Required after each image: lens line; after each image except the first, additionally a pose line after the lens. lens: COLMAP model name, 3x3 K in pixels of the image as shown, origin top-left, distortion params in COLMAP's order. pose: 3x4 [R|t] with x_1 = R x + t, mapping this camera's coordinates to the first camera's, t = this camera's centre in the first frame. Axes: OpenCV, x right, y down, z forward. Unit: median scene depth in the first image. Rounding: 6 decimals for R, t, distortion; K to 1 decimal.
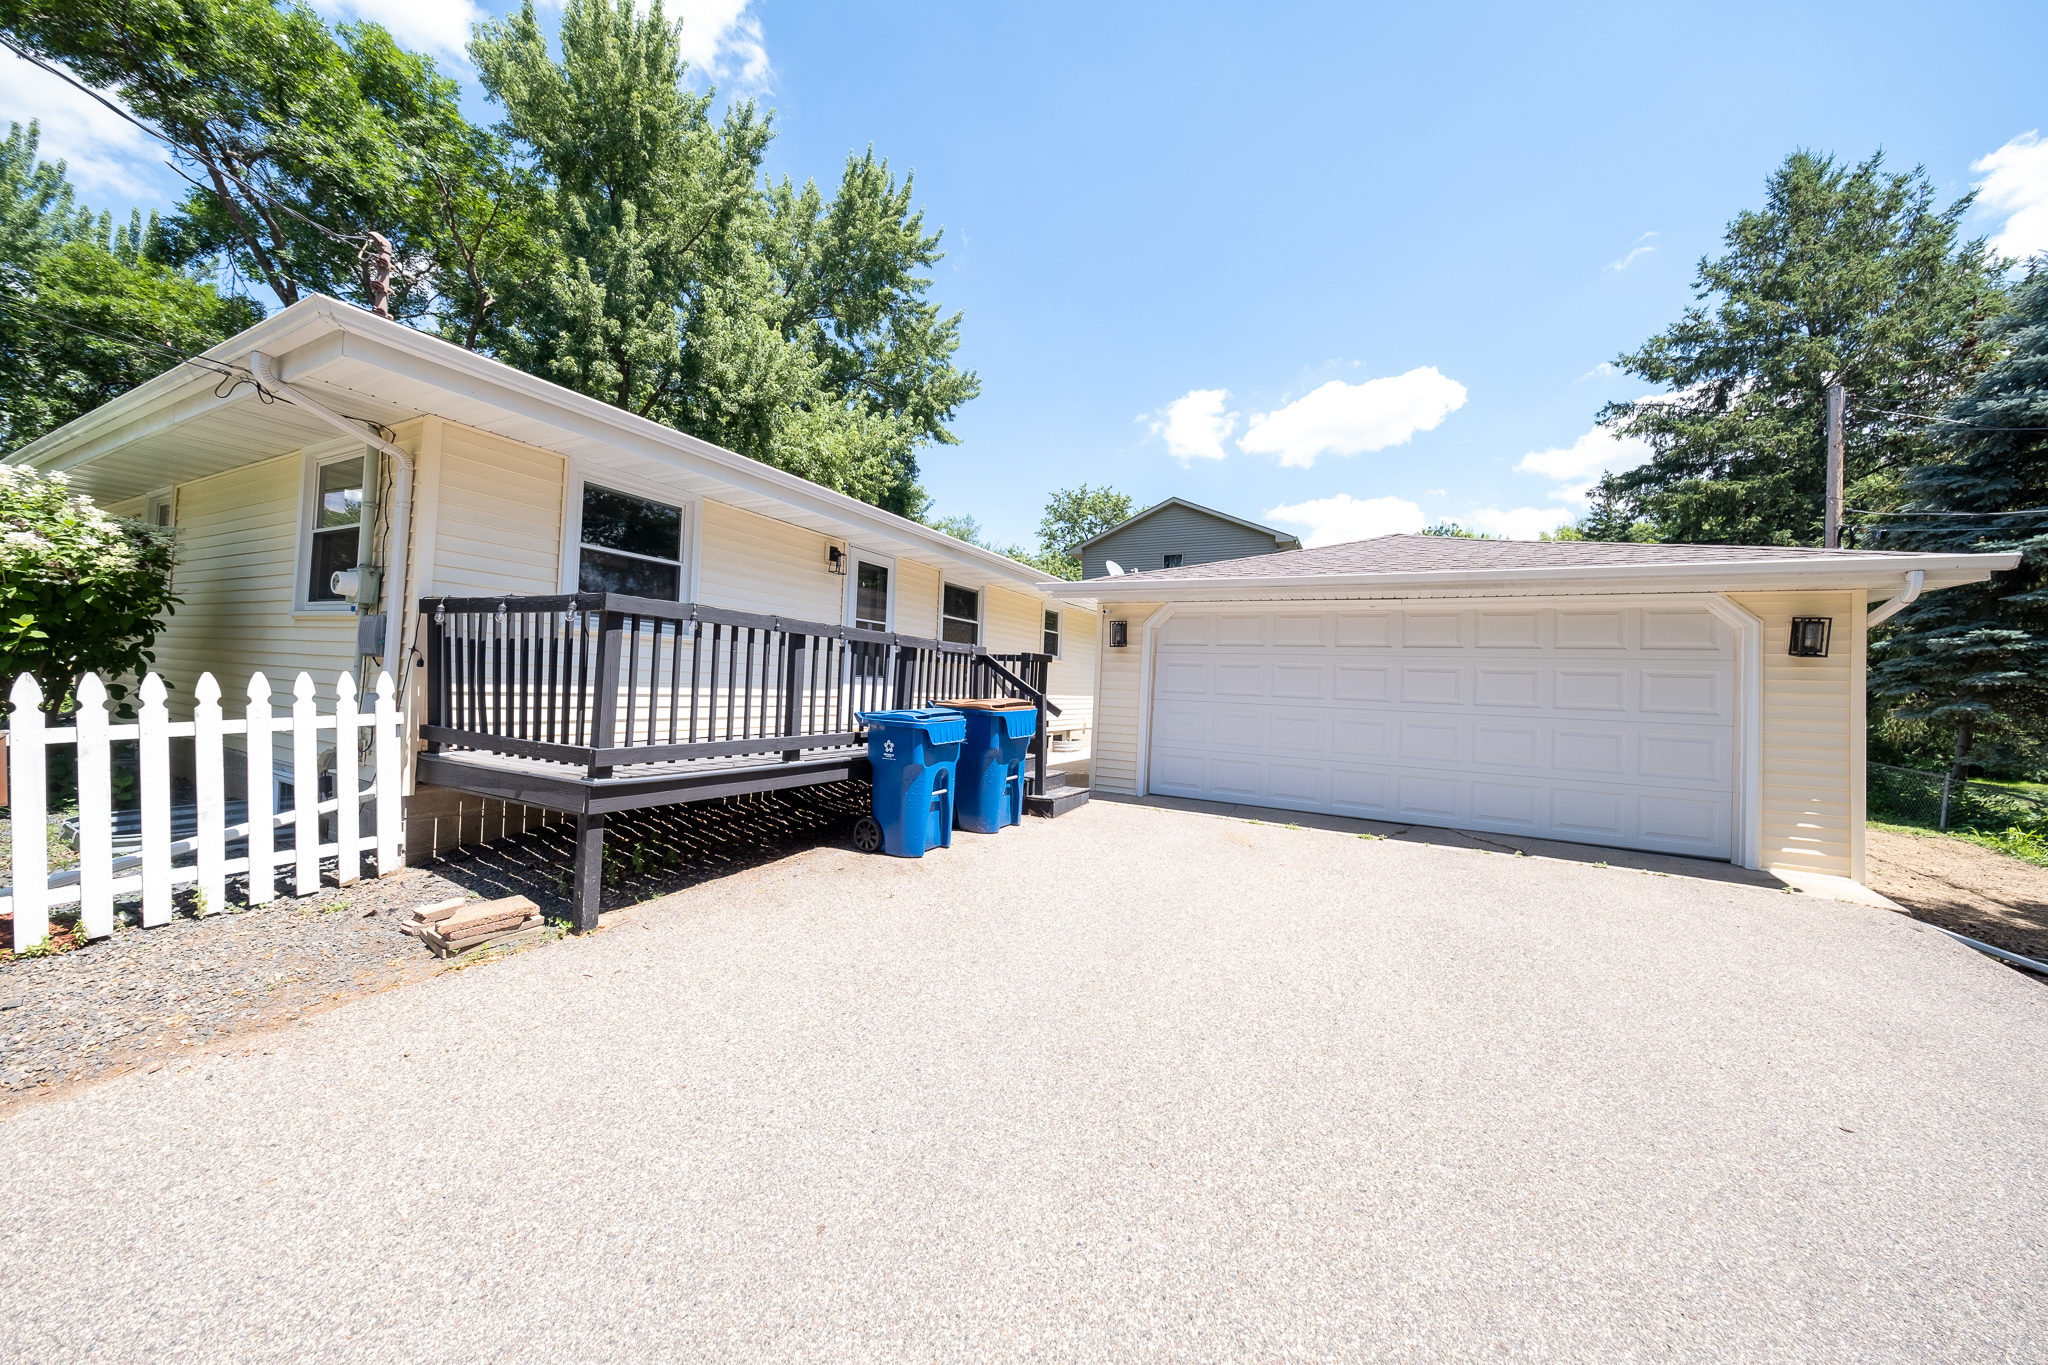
lens RADIAL K [[697.6, 0, 1015.6], [0, 697.6, 684.5], [0, 0, 1]] dist [-0.001007, -0.000118]
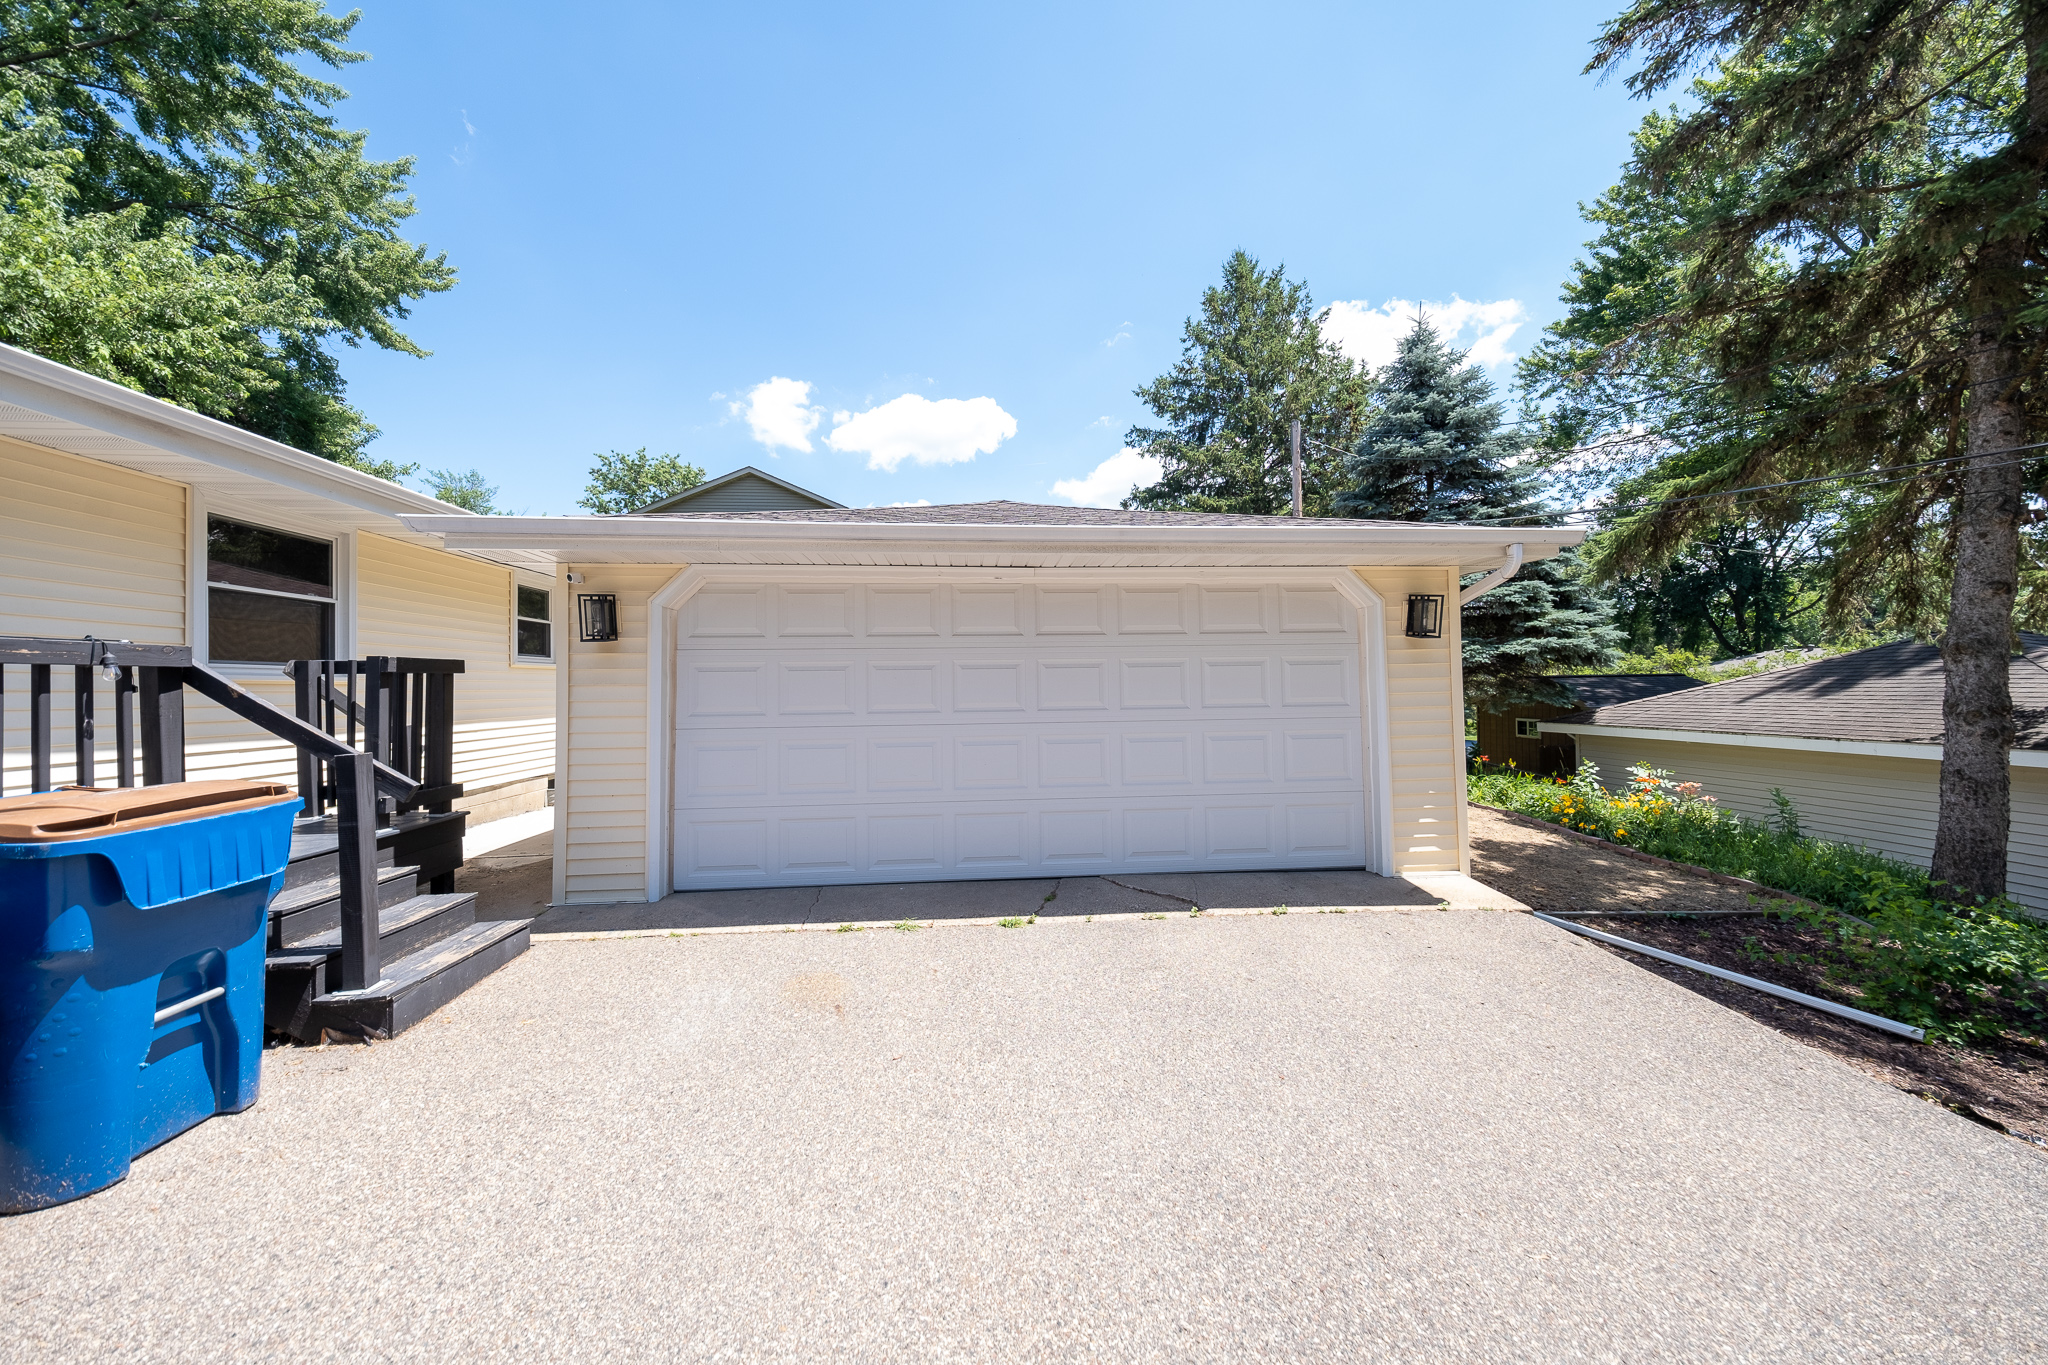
lens RADIAL K [[691.8, 0, 1020.1], [0, 691.8, 677.1], [0, 0, 1]] dist [0.005957, -0.000061]
pose [[0.842575, -0.044961, 0.536699, 0.047567], [0.045393, 0.998892, 0.012417, -0.005922], [-0.536662, 0.013900, 0.843683, 0.126911]]
